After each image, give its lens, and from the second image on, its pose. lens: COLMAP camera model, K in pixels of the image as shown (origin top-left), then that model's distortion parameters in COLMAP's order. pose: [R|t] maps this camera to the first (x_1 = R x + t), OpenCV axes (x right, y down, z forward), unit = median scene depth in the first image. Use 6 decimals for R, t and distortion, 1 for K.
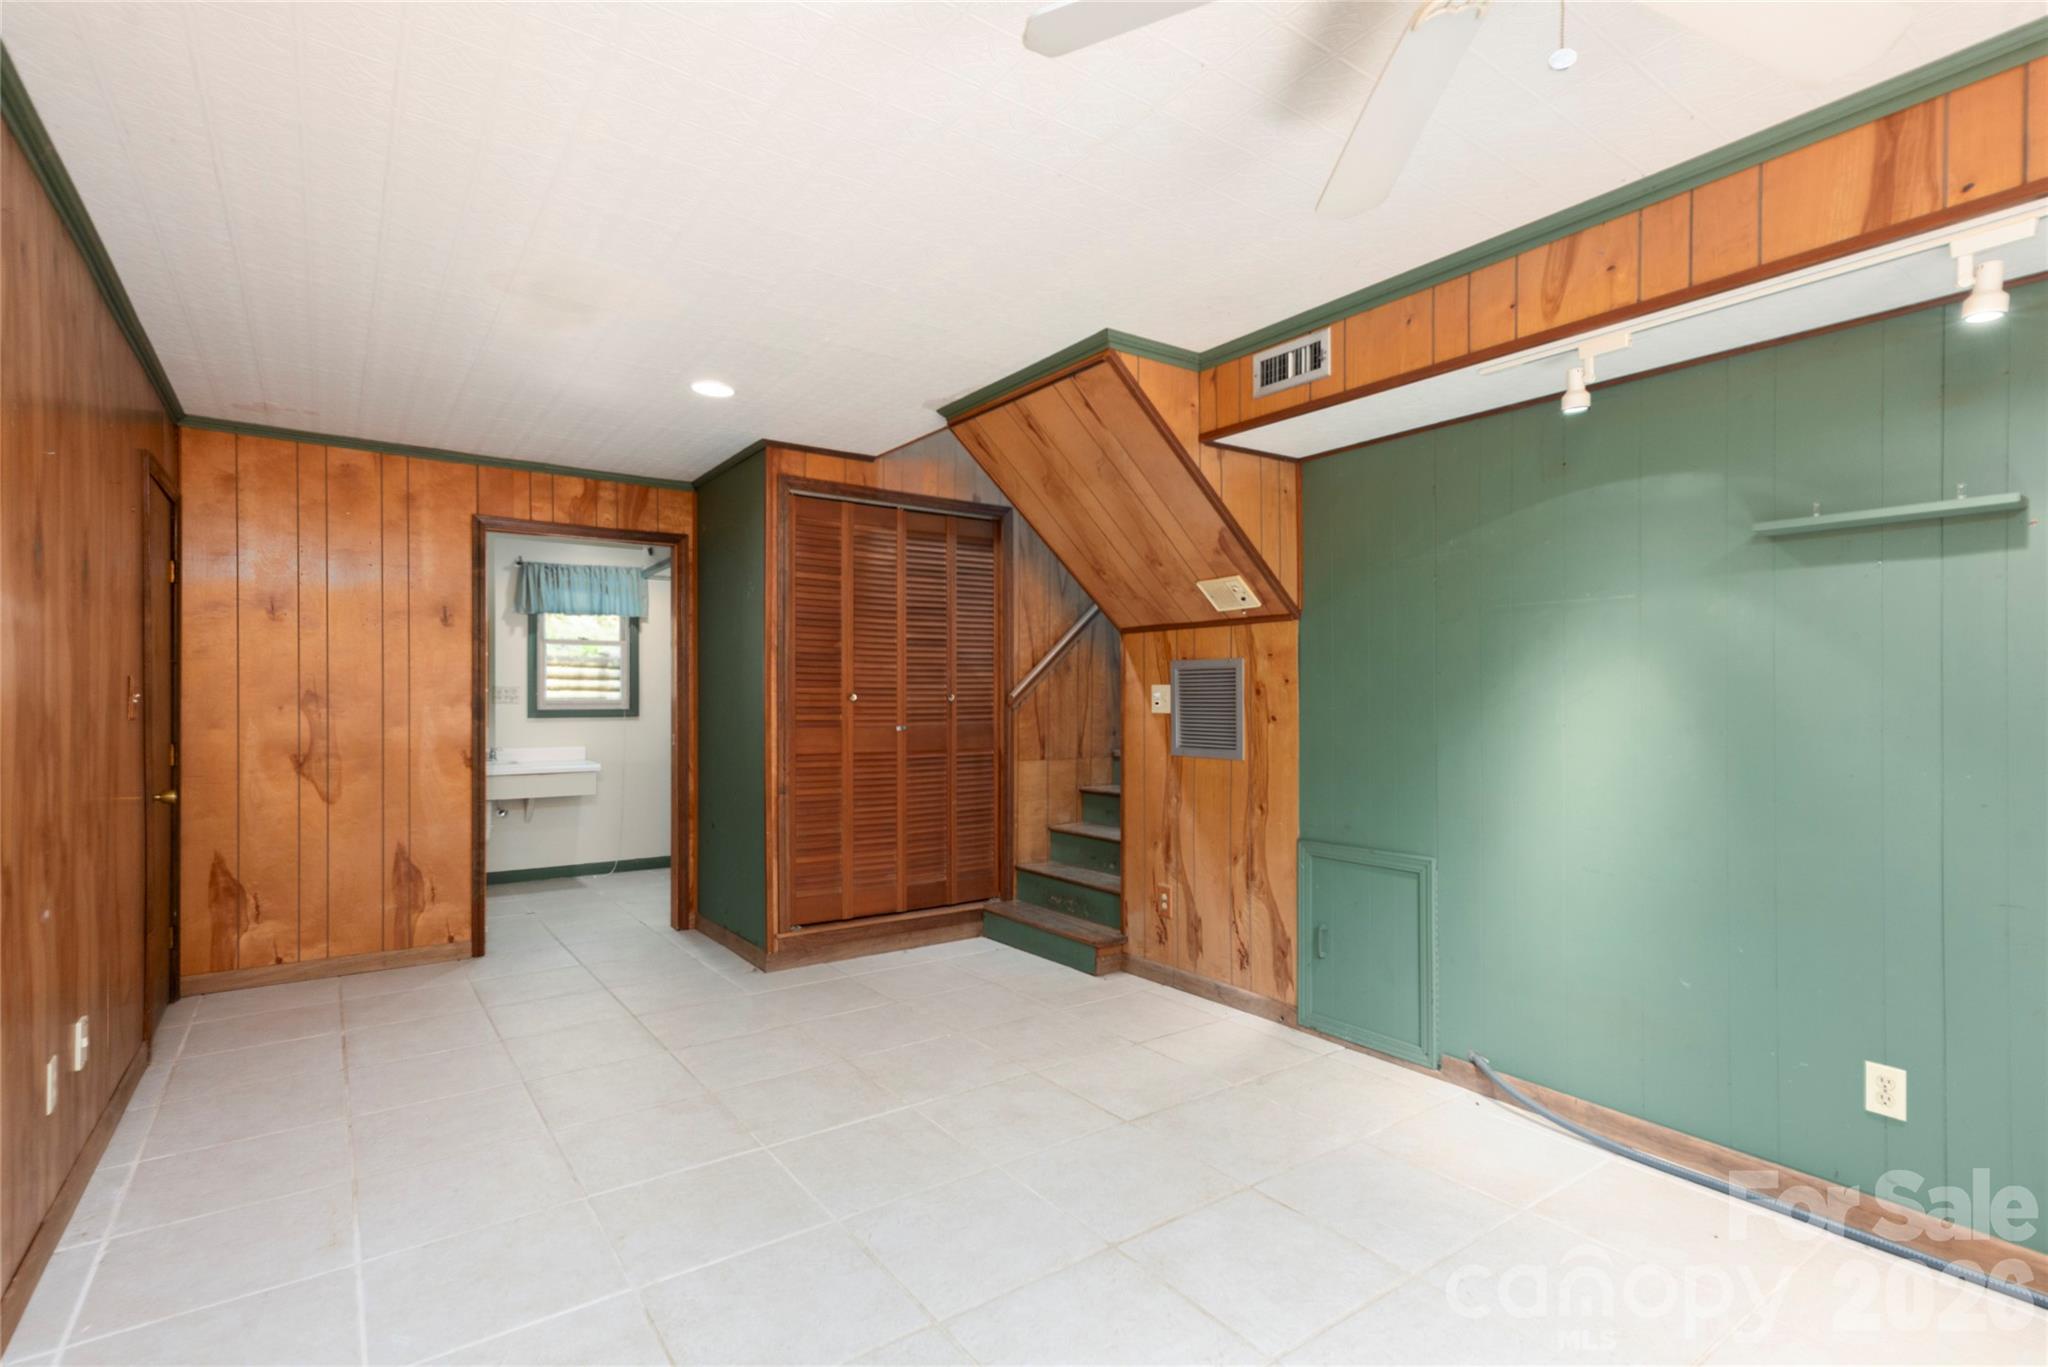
lens RADIAL K [[993.2, 0, 1028.0], [0, 993.2, 687.0], [0, 0, 1]] dist [0.017330, 0.000426]
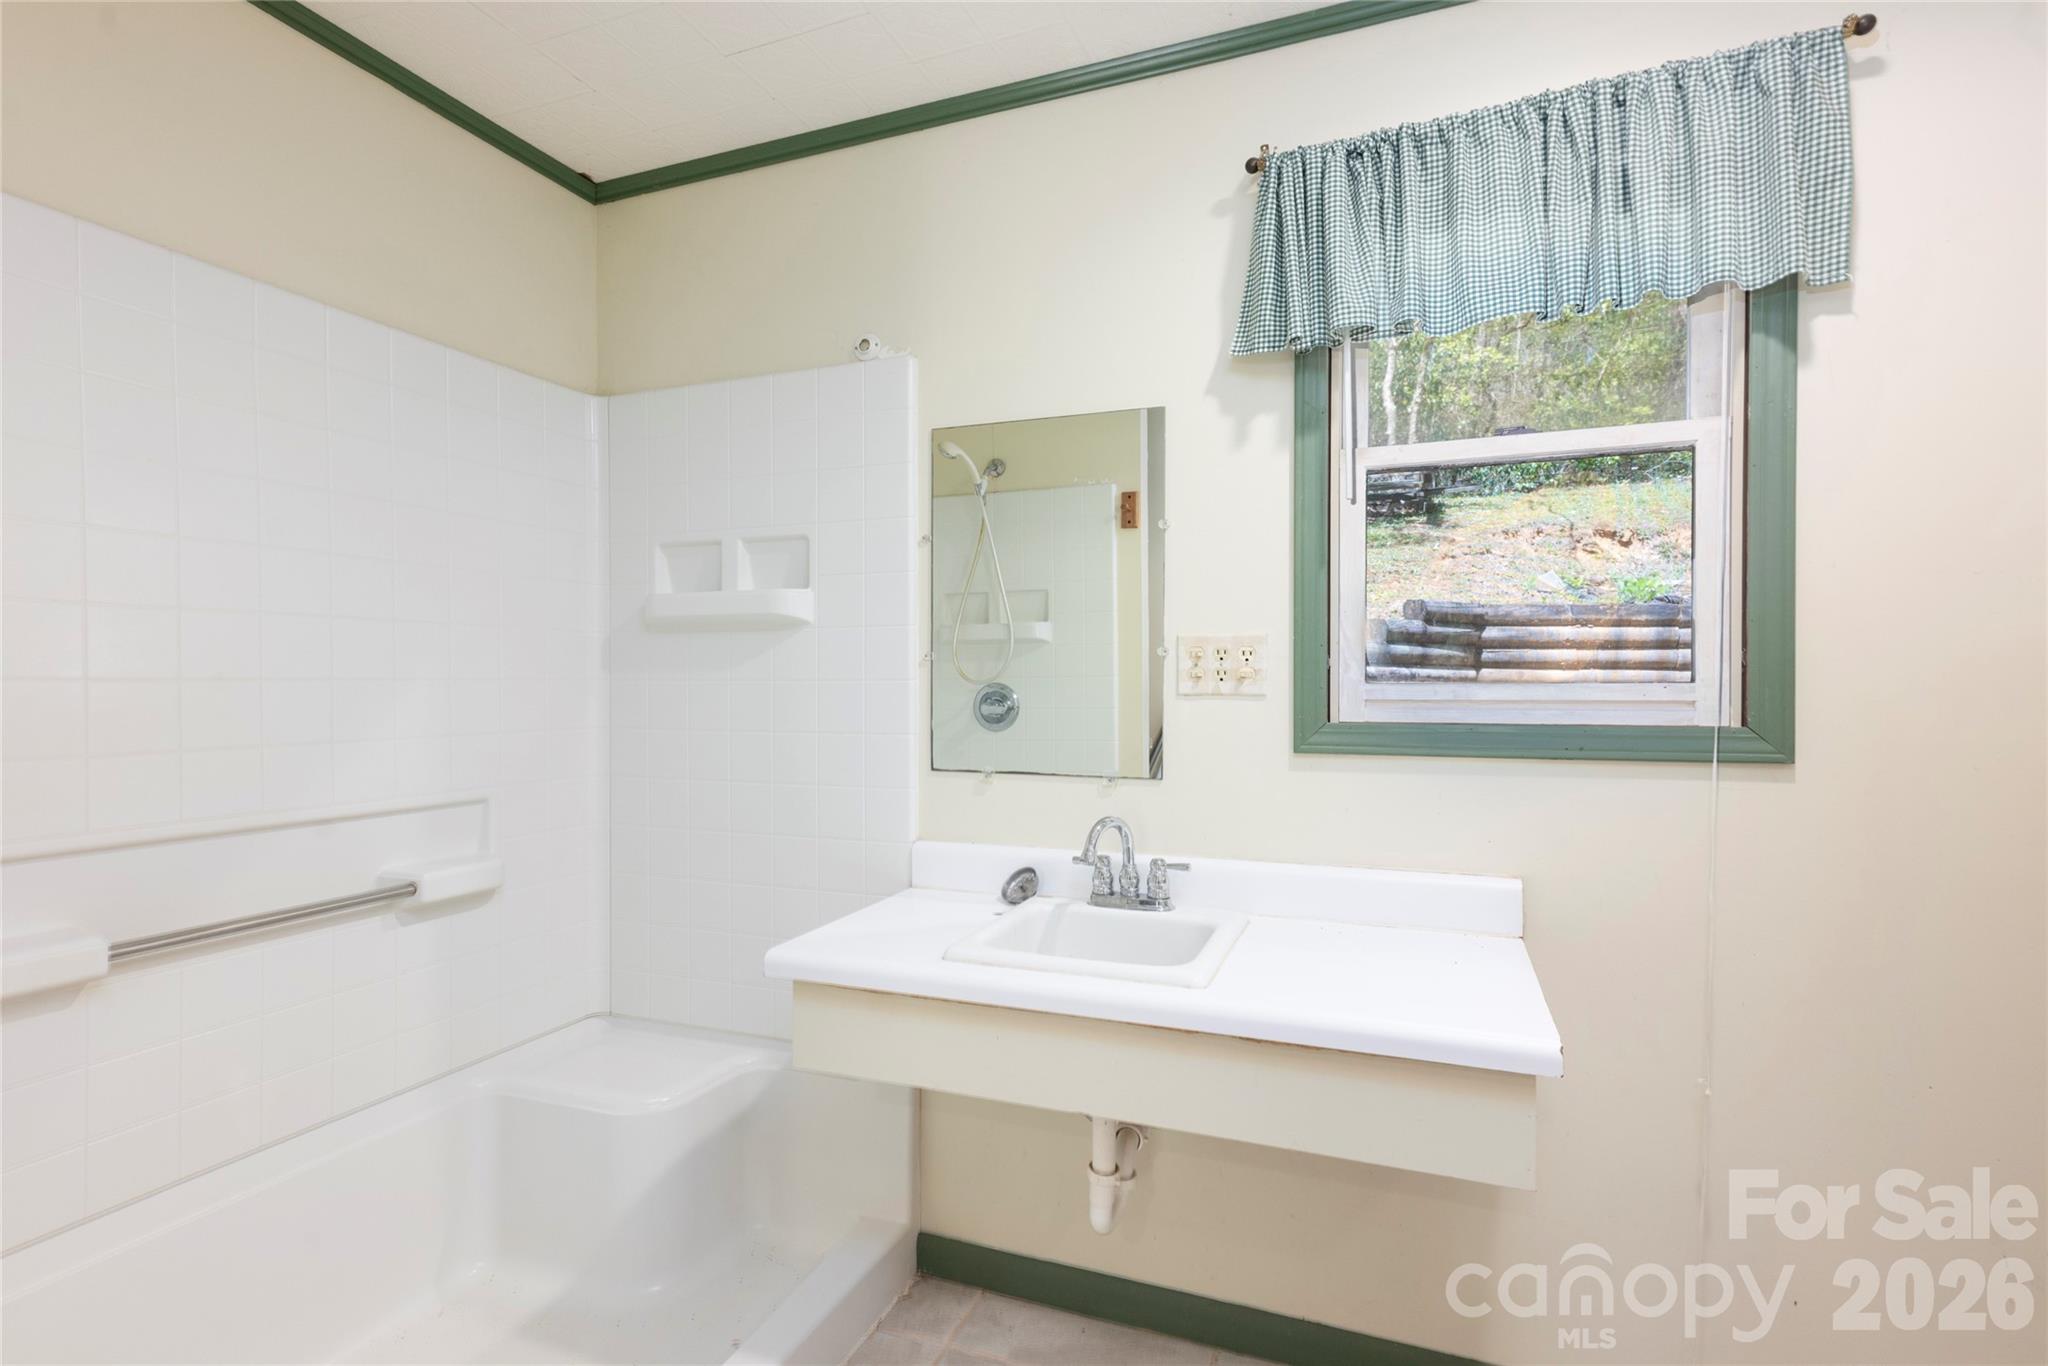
lens RADIAL K [[973.4, 0, 1038.8], [0, 973.4, 687.2], [0, 0, 1]] dist [0.041430, 0.000518]
pose [[0.555230, 0.000136, -0.831697, -0.514920], [0.012146, 0.999892, 0.008272, 0.015859], [0.831608, -0.014694, 0.555168, 1.271998]]
